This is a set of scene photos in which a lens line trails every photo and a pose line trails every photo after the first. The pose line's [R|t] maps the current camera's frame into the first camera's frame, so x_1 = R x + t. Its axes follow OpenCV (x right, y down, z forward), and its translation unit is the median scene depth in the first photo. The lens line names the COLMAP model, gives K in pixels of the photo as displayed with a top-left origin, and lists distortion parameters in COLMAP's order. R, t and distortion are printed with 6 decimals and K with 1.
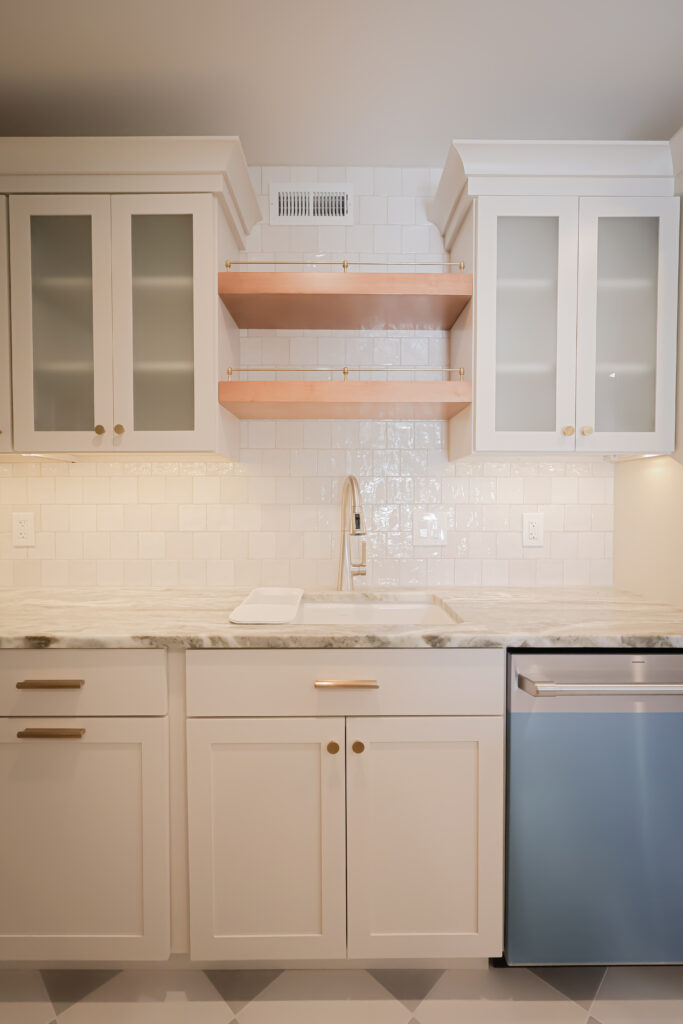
lens RADIAL K [[474.1, 0, 341.6], [0, 474.1, 514.6], [0, 0, 1]] dist [-0.000794, -0.000055]
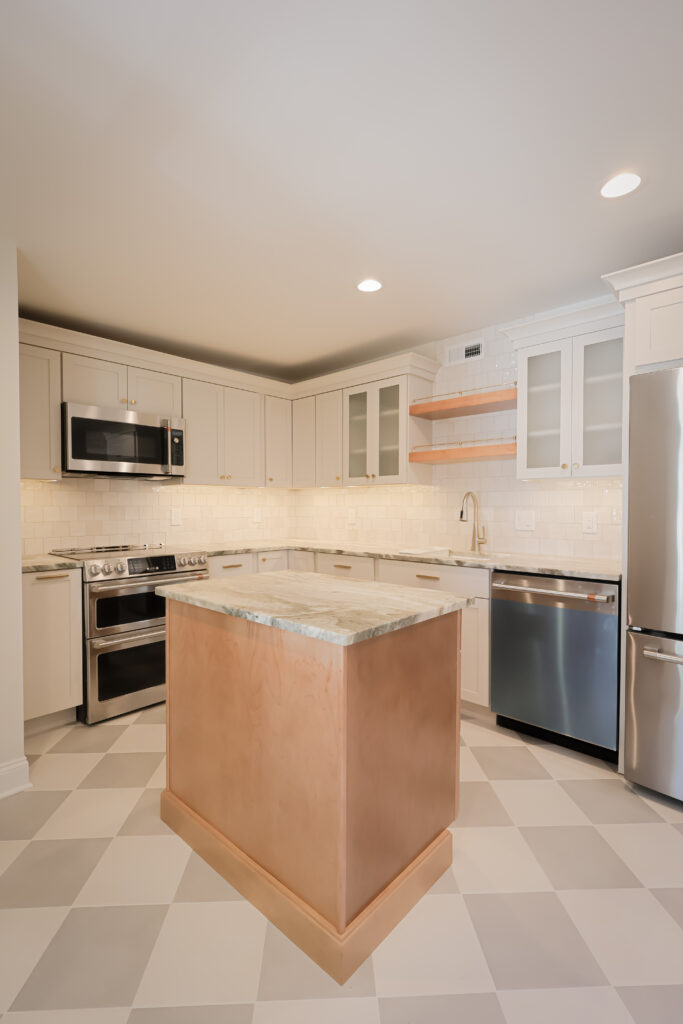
lens RADIAL K [[476.6, 0, 341.3], [0, 476.6, 513.9], [0, 0, 1]] dist [0.001800, -0.000056]
pose [[0.727916, 0.012027, -0.685561, 1.119230], [-0.018032, 0.999836, -0.001605, 0.025506], [0.685430, 0.013530, 0.728013, -0.927894]]
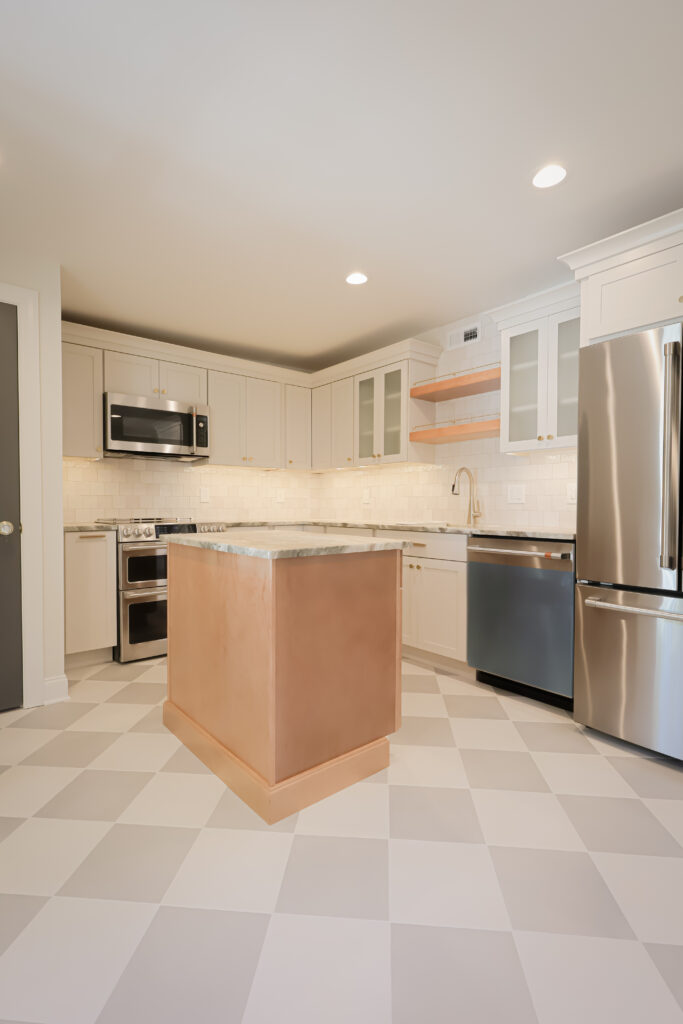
lens RADIAL K [[484.5, 0, 342.0], [0, 484.5, 514.9], [0, 0, 1]] dist [0.000943, 0.000299]
pose [[0.634647, 0.016399, -0.772628, 1.506261], [-0.022068, 0.999752, 0.003093, 0.149215], [0.772487, 0.015087, 0.634851, -0.882943]]
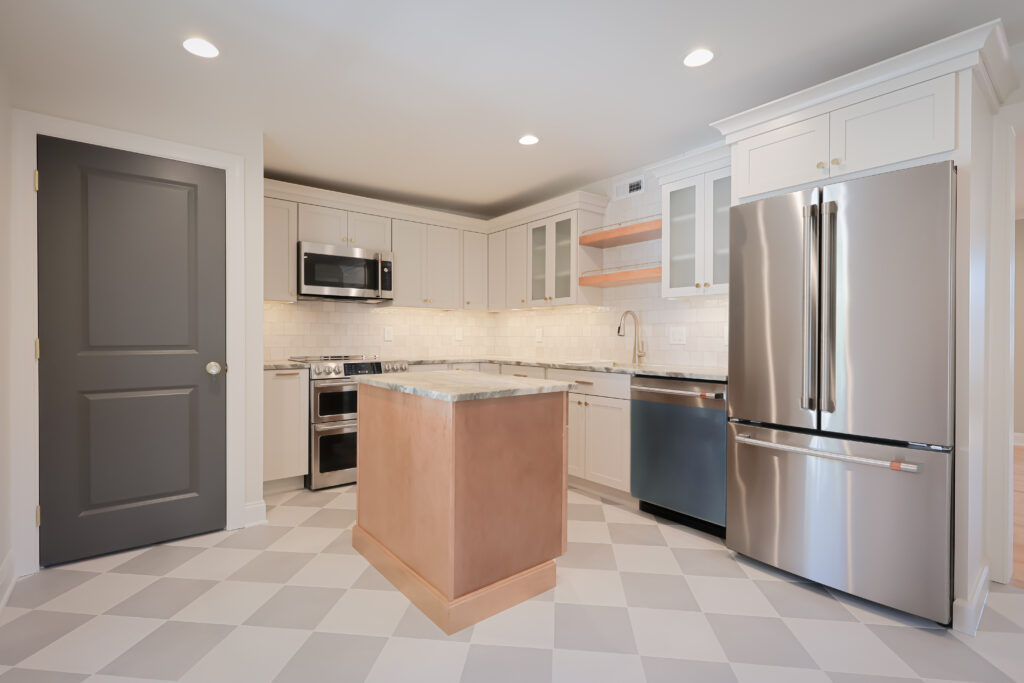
lens RADIAL K [[474.1, 0, 507.4], [0, 474.1, 339.4], [0, 0, 1]] dist [-0.000794, -0.000055]
pose [[0.617378, 0.007459, -0.786631, 1.617566], [-0.024837, 0.999641, -0.010014, 0.103294], [0.786274, 0.025720, 0.617342, -0.959568]]
